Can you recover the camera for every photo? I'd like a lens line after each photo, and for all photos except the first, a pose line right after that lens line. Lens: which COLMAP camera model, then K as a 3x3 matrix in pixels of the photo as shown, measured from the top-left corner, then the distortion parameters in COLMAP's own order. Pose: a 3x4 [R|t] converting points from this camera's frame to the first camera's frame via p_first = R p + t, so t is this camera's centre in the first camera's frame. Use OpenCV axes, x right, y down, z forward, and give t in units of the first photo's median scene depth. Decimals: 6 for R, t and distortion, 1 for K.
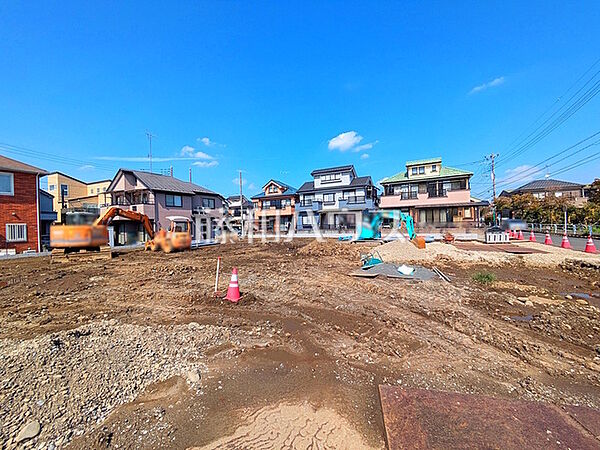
lens RADIAL K [[236.5, 0, 299.7], [0, 236.5, 222.1], [0, 0, 1]] dist [0.002709, 0.001674]
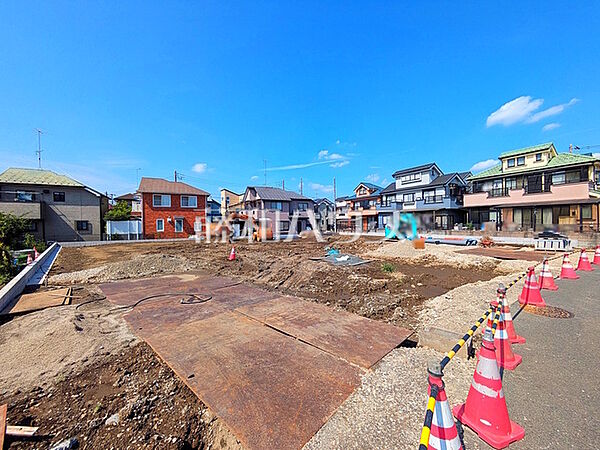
lens RADIAL K [[236.5, 0, 302.2], [0, 236.5, 228.0], [0, 0, 1]] dist [0.002709, 0.001674]
pose [[0.856241, 0.023557, -0.516038, 0.274930], [-0.003195, 0.999182, 0.040311, -0.014678], [0.516566, -0.032868, 0.855616, -0.112135]]
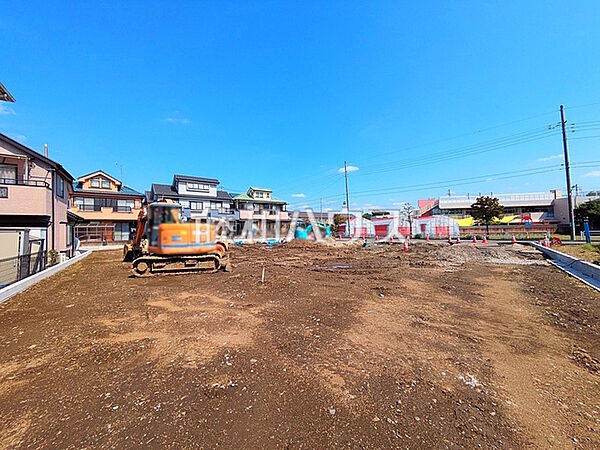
lens RADIAL K [[236.5, 0, 294.6], [0, 236.5, 222.9], [0, 0, 1]] dist [0.002709, 0.001674]
pose [[0.418283, 0.051147, 0.906875, -0.653287], [0.003912, 0.998303, -0.058108, 0.032828], [-0.908308, 0.027853, 0.417373, 0.209553]]
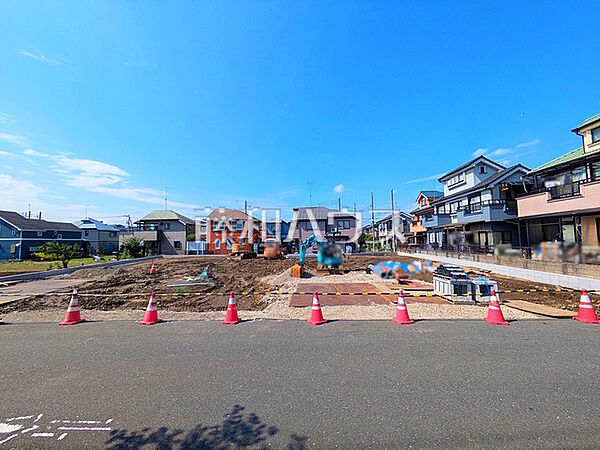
lens RADIAL K [[236.5, 0, 303.2], [0, 236.5, 230.4], [0, 0, 1]] dist [0.002709, 0.001674]
pose [[0.426773, -0.024897, -0.904016, 0.625398], [0.015141, 0.999678, -0.020384, -0.025948], [0.904232, -0.004988, 0.427013, 0.269119]]
